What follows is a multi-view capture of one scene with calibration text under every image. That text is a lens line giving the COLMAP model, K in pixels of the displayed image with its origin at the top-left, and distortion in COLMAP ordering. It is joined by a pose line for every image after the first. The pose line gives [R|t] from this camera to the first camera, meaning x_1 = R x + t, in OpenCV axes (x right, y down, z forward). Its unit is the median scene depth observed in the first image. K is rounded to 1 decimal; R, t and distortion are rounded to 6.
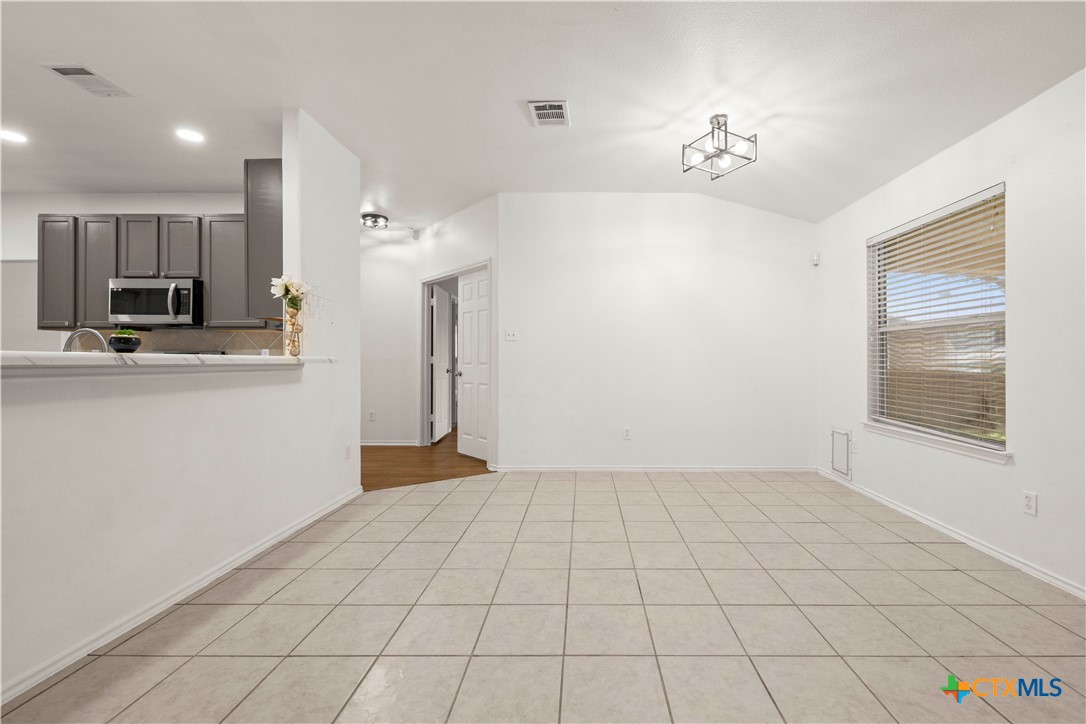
lens RADIAL K [[433.5, 0, 589.8], [0, 433.5, 358.8], [0, 0, 1]] dist [0.000169, -0.000099]
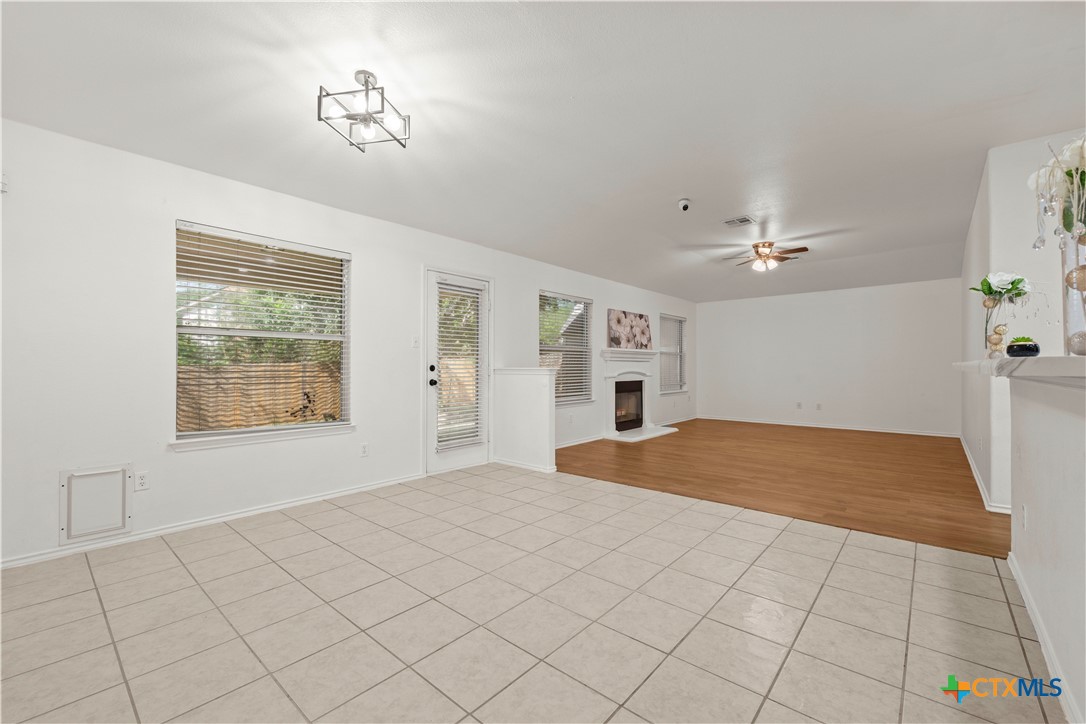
lens RADIAL K [[444.4, 0, 545.4], [0, 444.4, 368.7], [0, 0, 1]] dist [-0.002998, -0.000013]
pose [[-0.740467, -0.001897, 0.672090, -0.406564], [-0.002731, 0.999996, -0.000186, 0.006474], [-0.672087, -0.001973, -0.740470, 1.076712]]
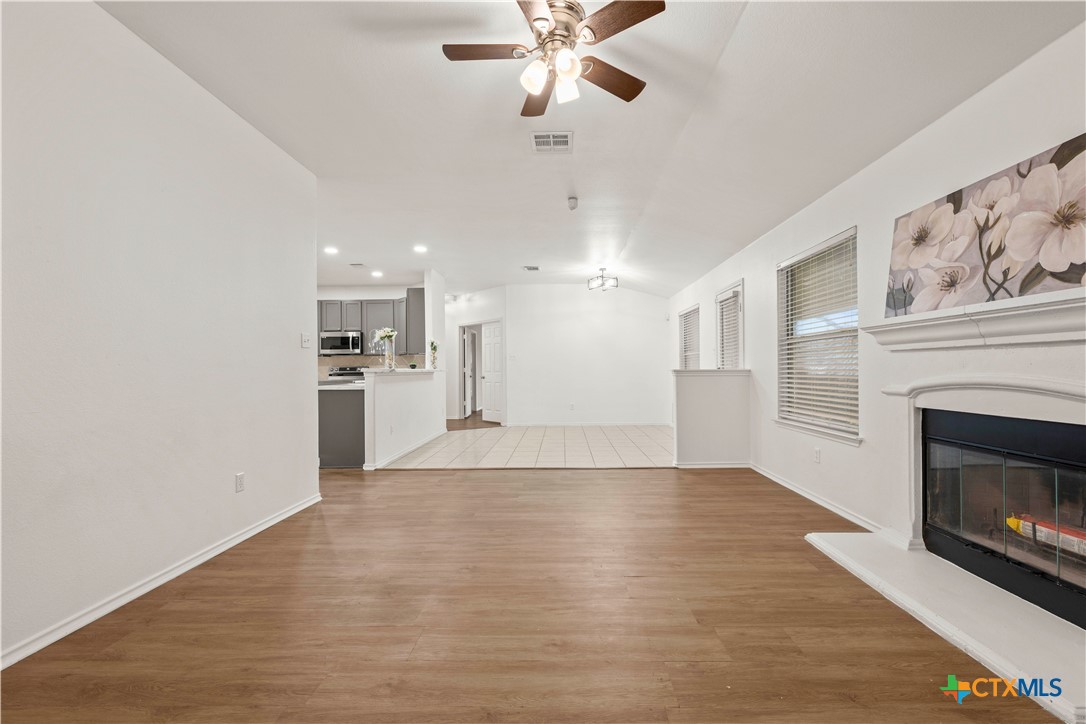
lens RADIAL K [[444.4, 0, 552.2], [0, 444.4, 362.5], [0, 0, 1]] dist [-0.002998, -0.000013]
pose [[0.999349, -0.009326, -0.034845, 0.071610], [0.008921, 0.999891, -0.011779, -0.005350], [0.034951, 0.011461, 0.999323, -1.086114]]
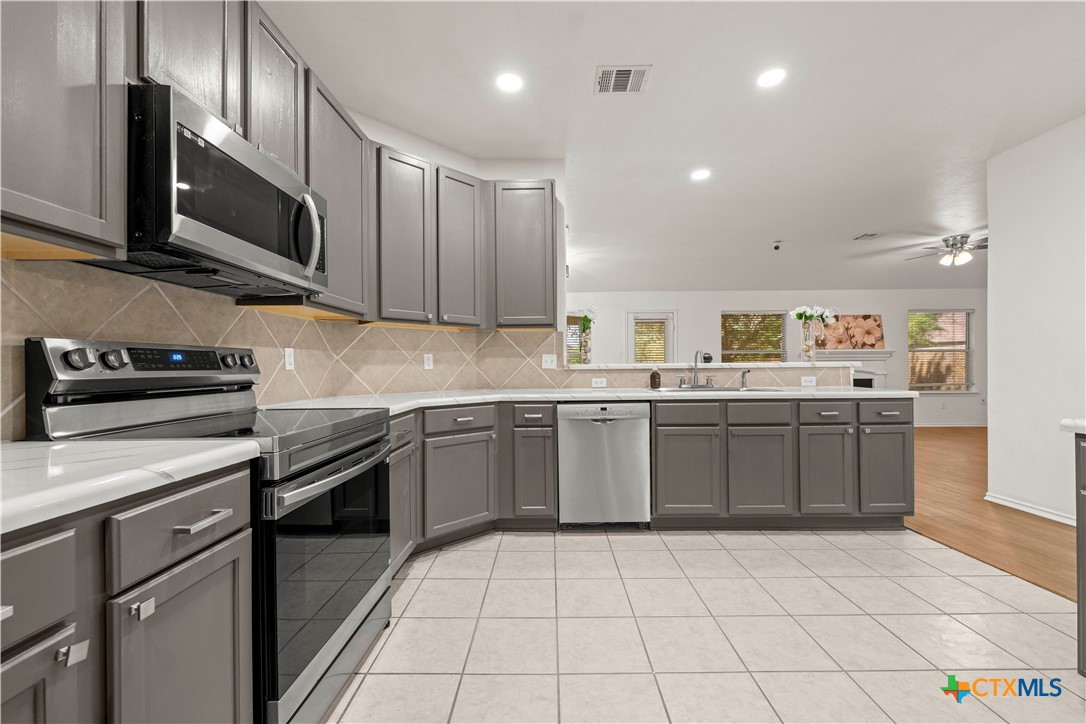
lens RADIAL K [[433.5, 0, 547.3], [0, 433.5, 367.8], [0, 0, 1]] dist [0.000169, -0.000099]
pose [[0.024125, 0.000158, 0.999709, -1.387473], [0.002386, 0.999997, -0.000216, 0.002796], [-0.999706, 0.002391, 0.024125, 0.750940]]
